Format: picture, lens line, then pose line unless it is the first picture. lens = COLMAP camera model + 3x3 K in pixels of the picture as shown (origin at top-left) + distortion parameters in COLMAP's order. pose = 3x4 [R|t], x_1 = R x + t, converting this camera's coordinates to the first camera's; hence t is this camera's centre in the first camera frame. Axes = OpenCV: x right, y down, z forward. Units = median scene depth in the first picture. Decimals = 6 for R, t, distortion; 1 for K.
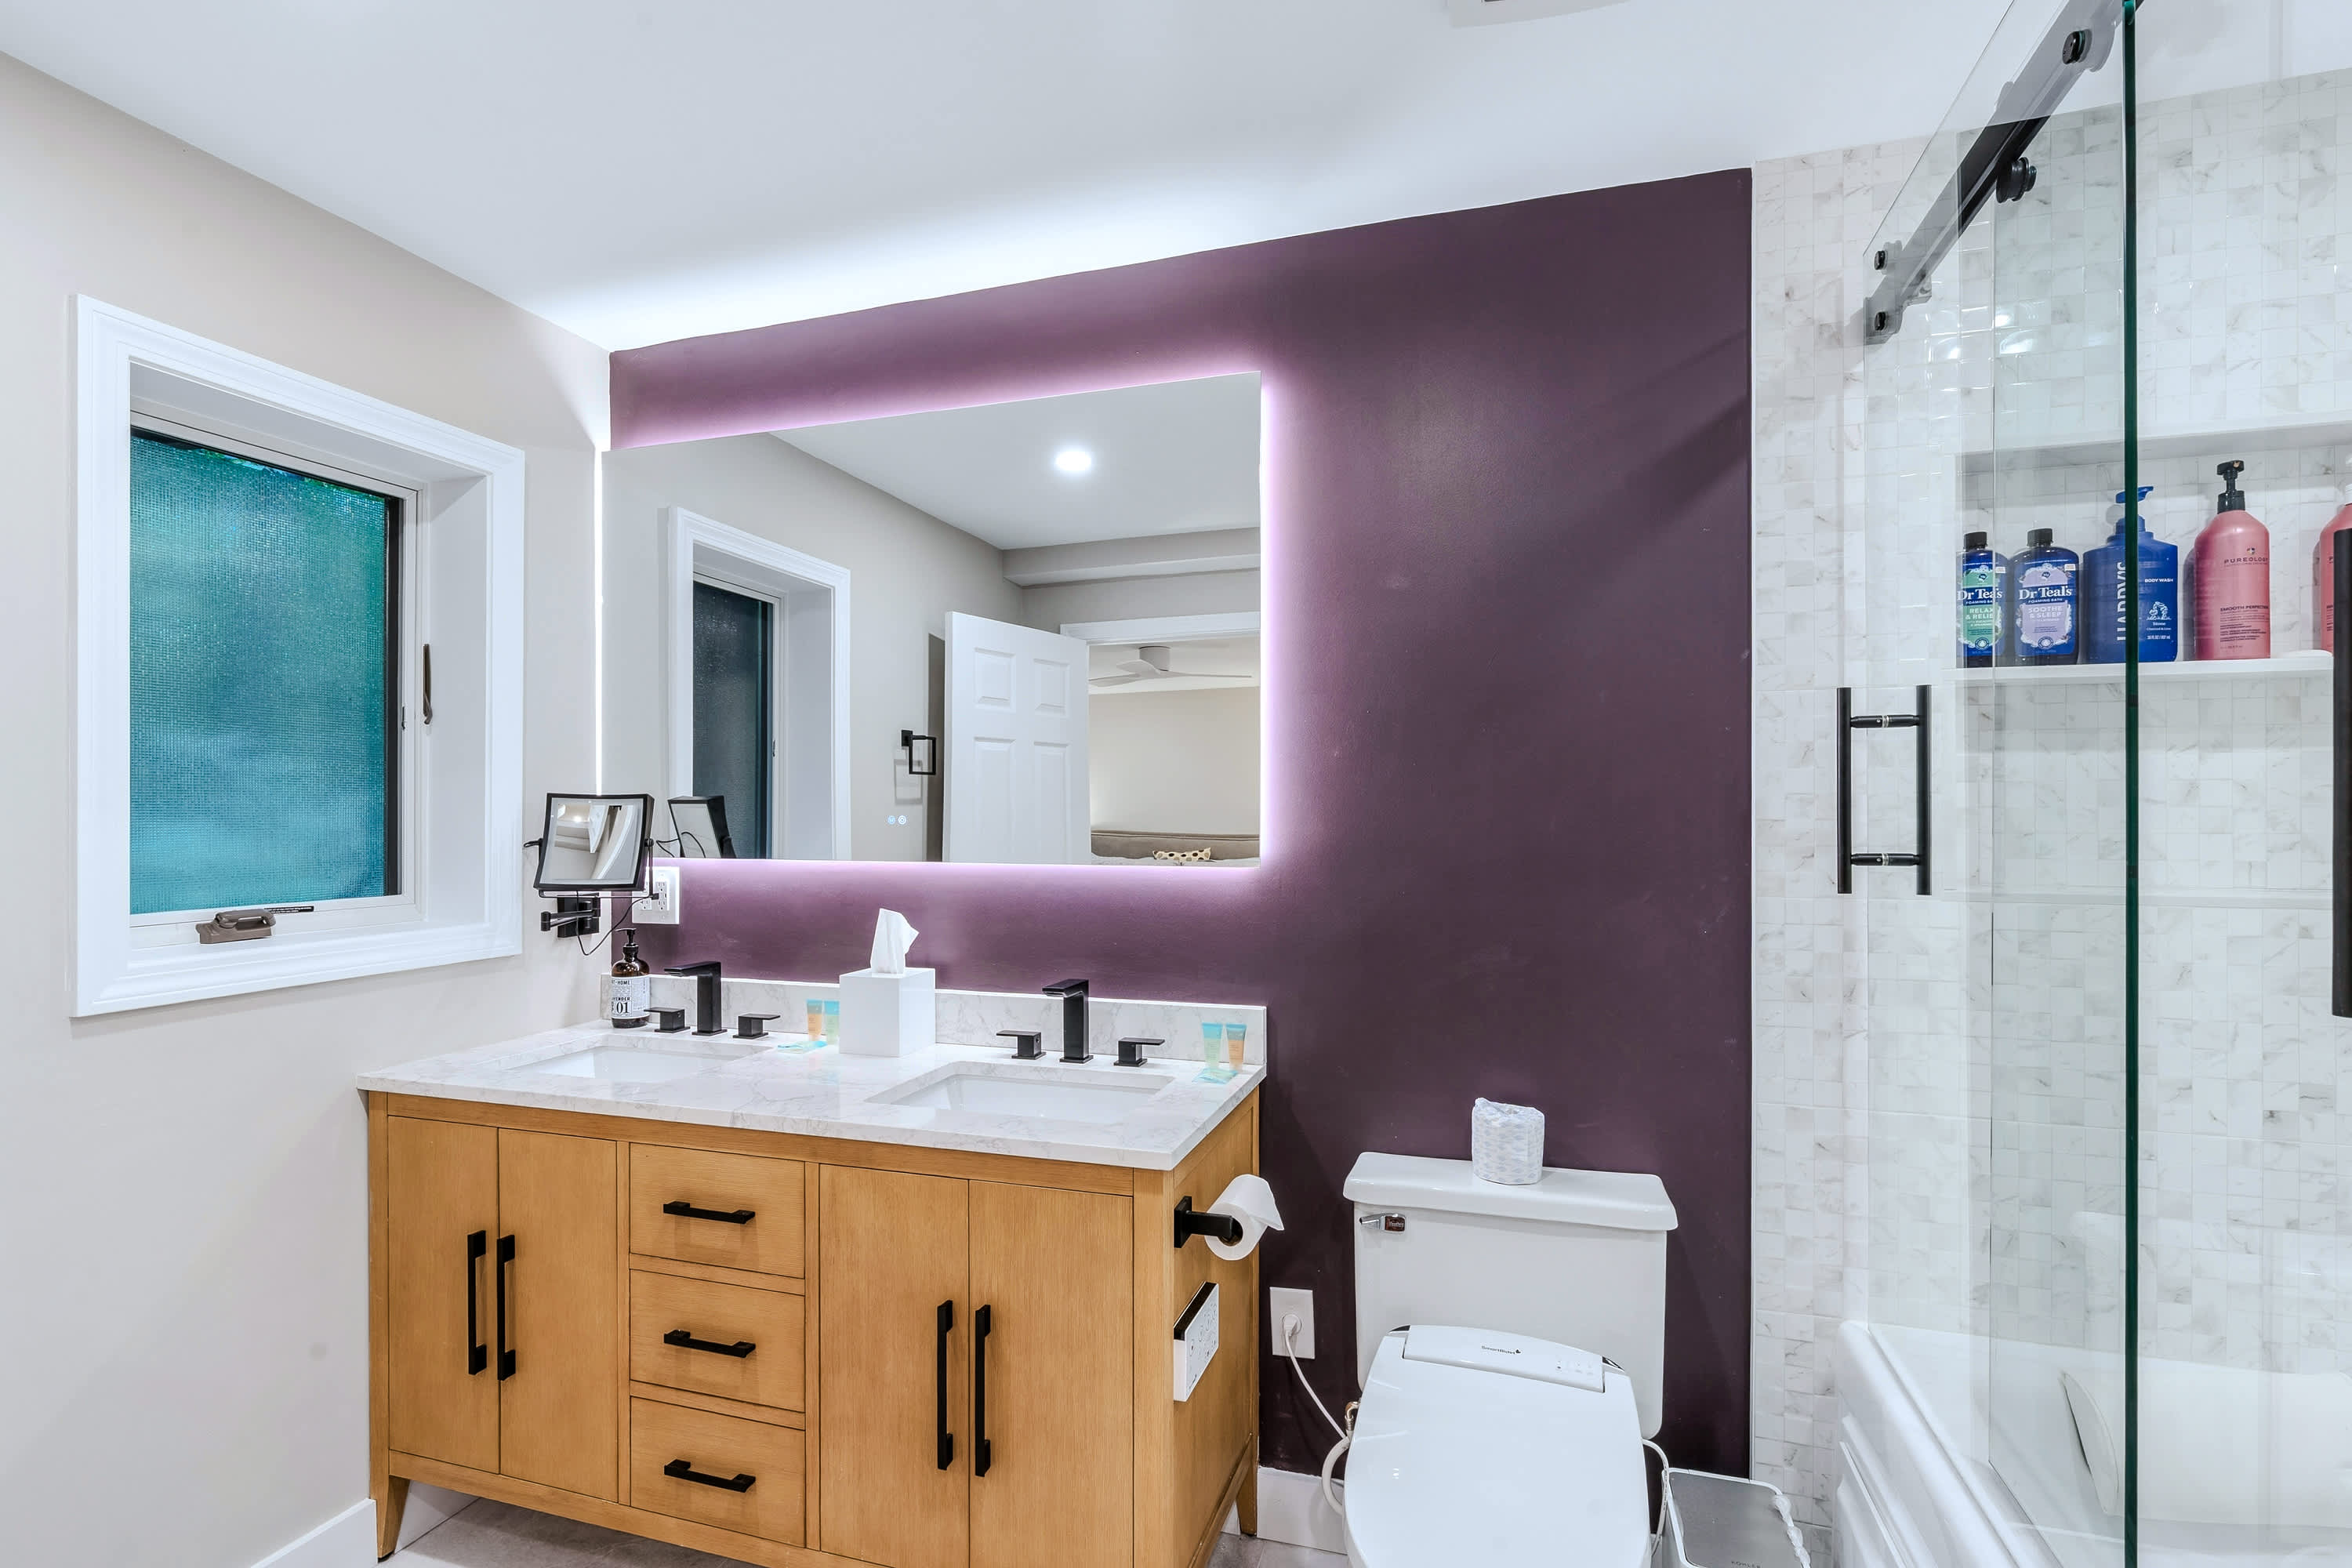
lens RADIAL K [[1086.9, 0, 1180.1], [0, 1086.9, 800.0], [0, 0, 1]] dist [-0.007964, 0.004195]
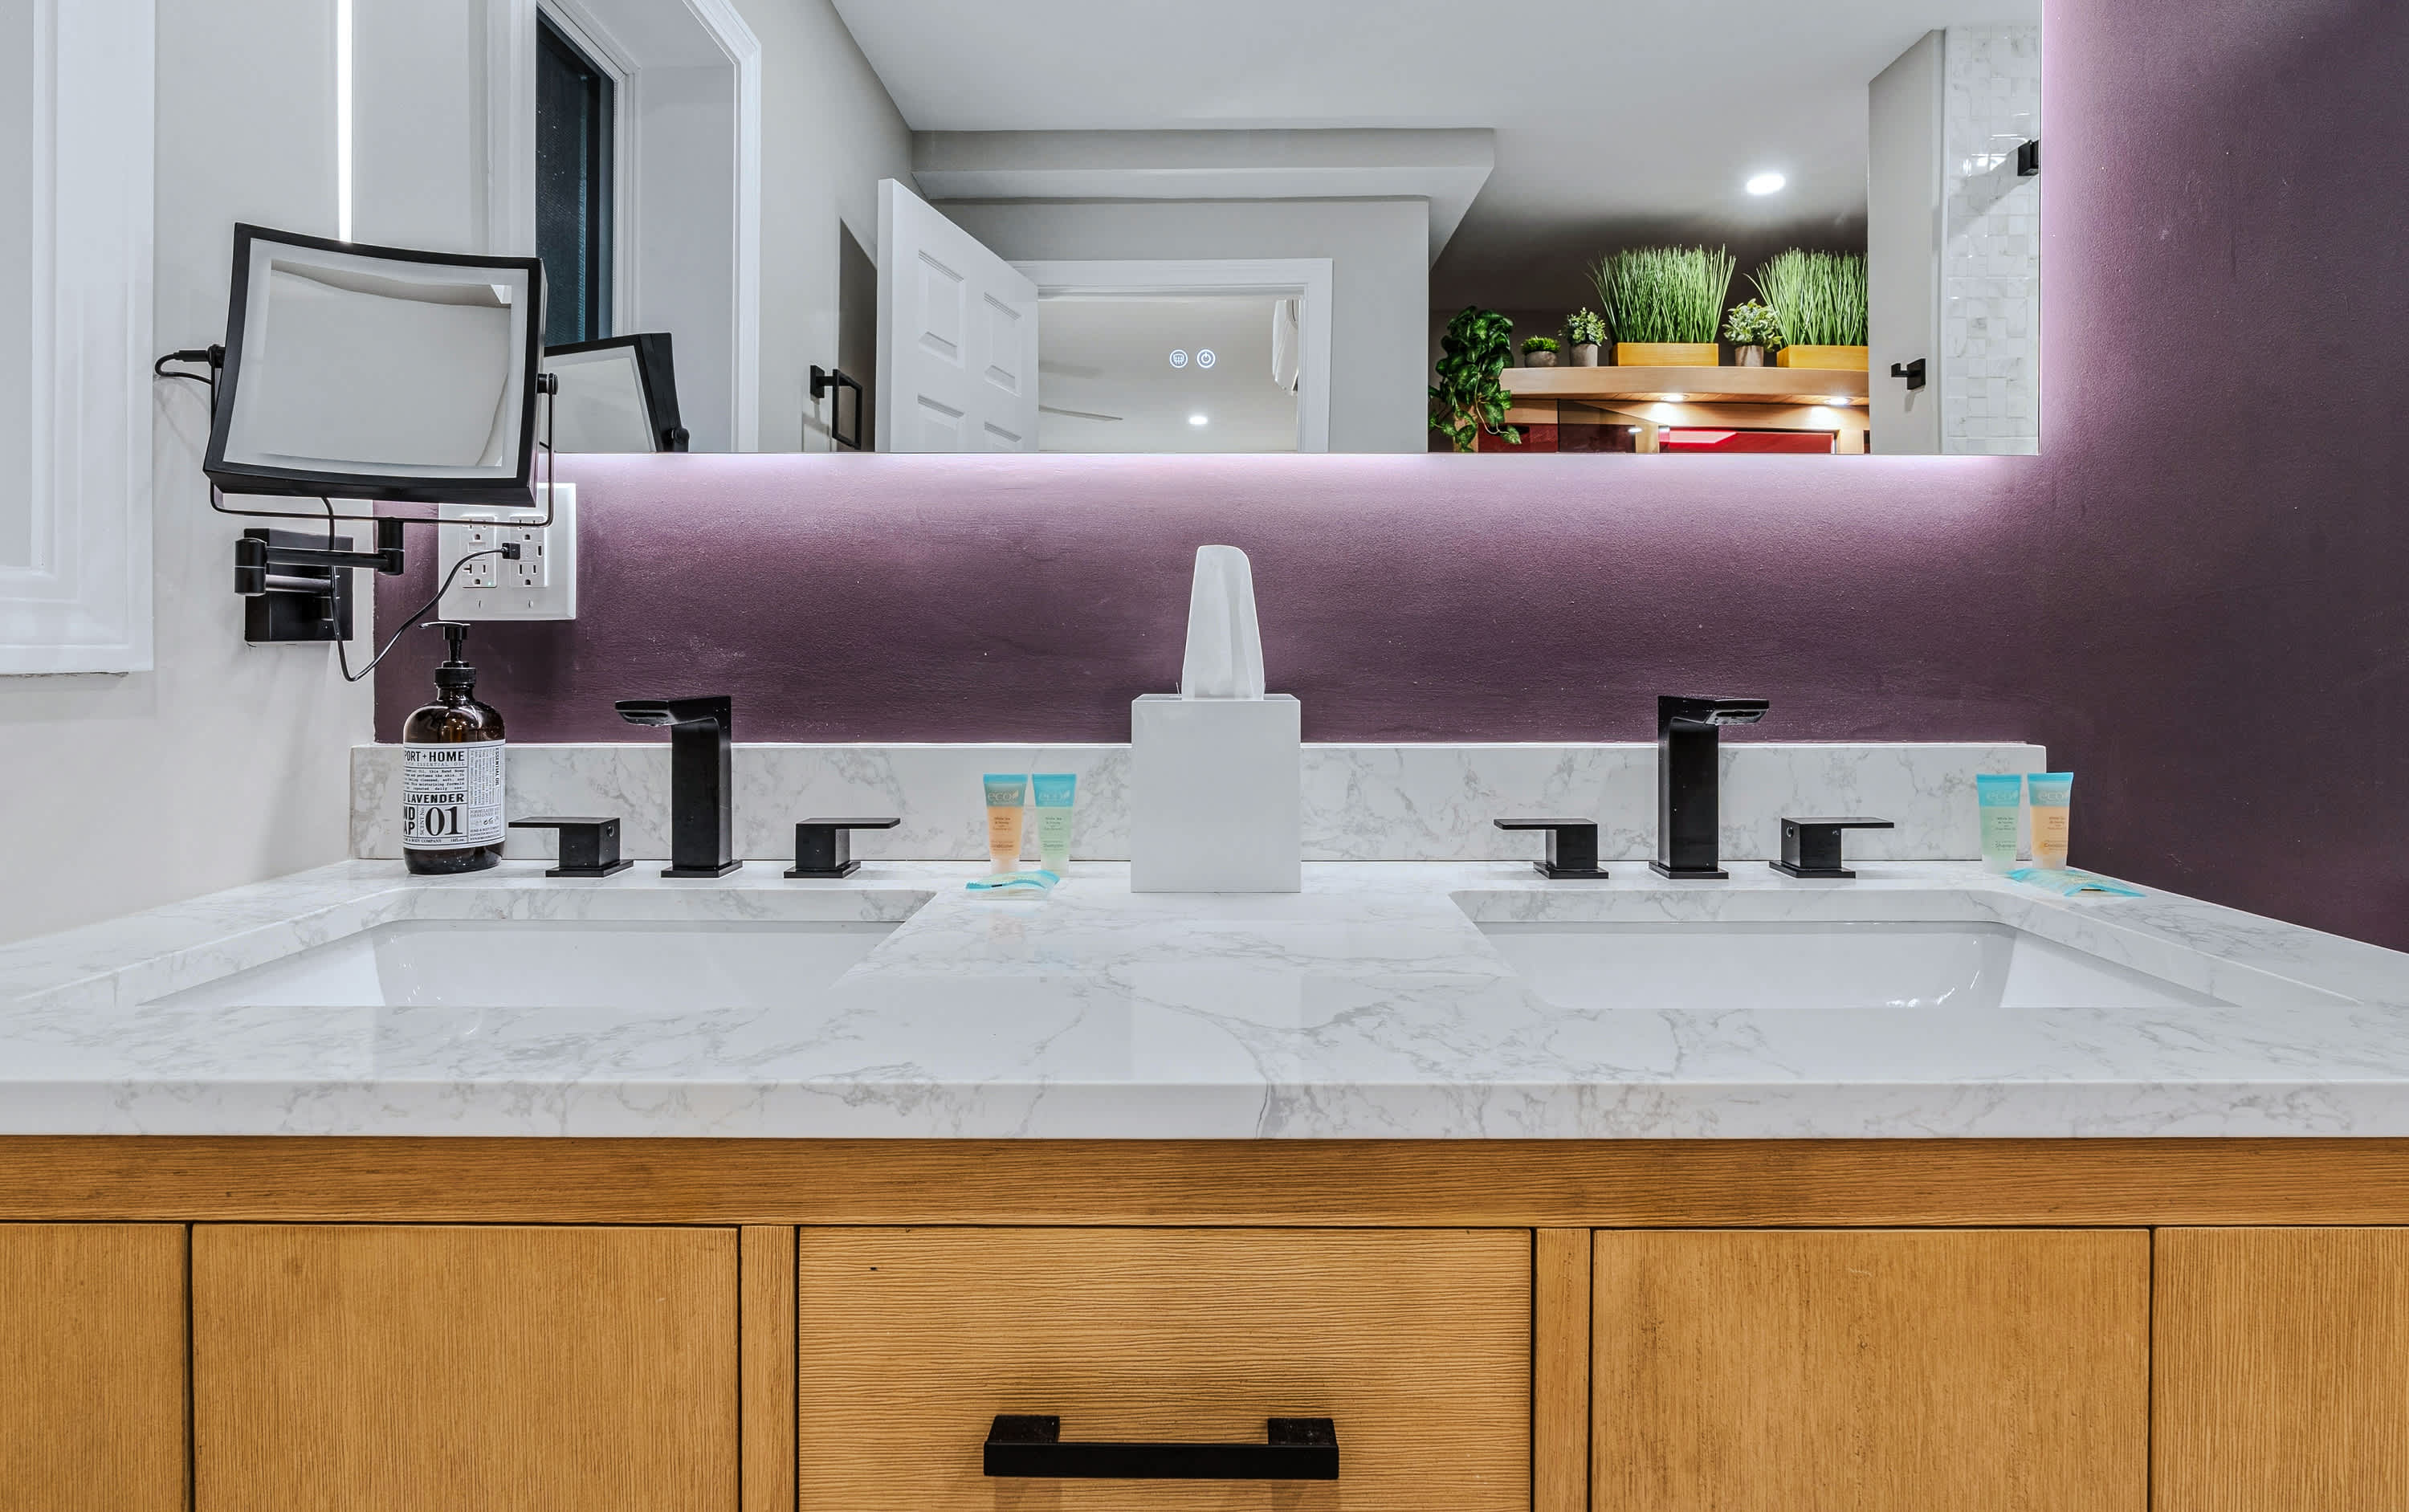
lens RADIAL K [[1176.3, 0, 1184.0], [0, 1176.3, 638.5], [0, 0, 1]] dist [-0.001941, -0.000262]
pose [[0.957176, 0.005053, 0.289462, -0.398649], [-0.005193, 0.999986, -0.000286, 0.130367], [-0.289460, -0.001229, 0.957189, 0.542443]]
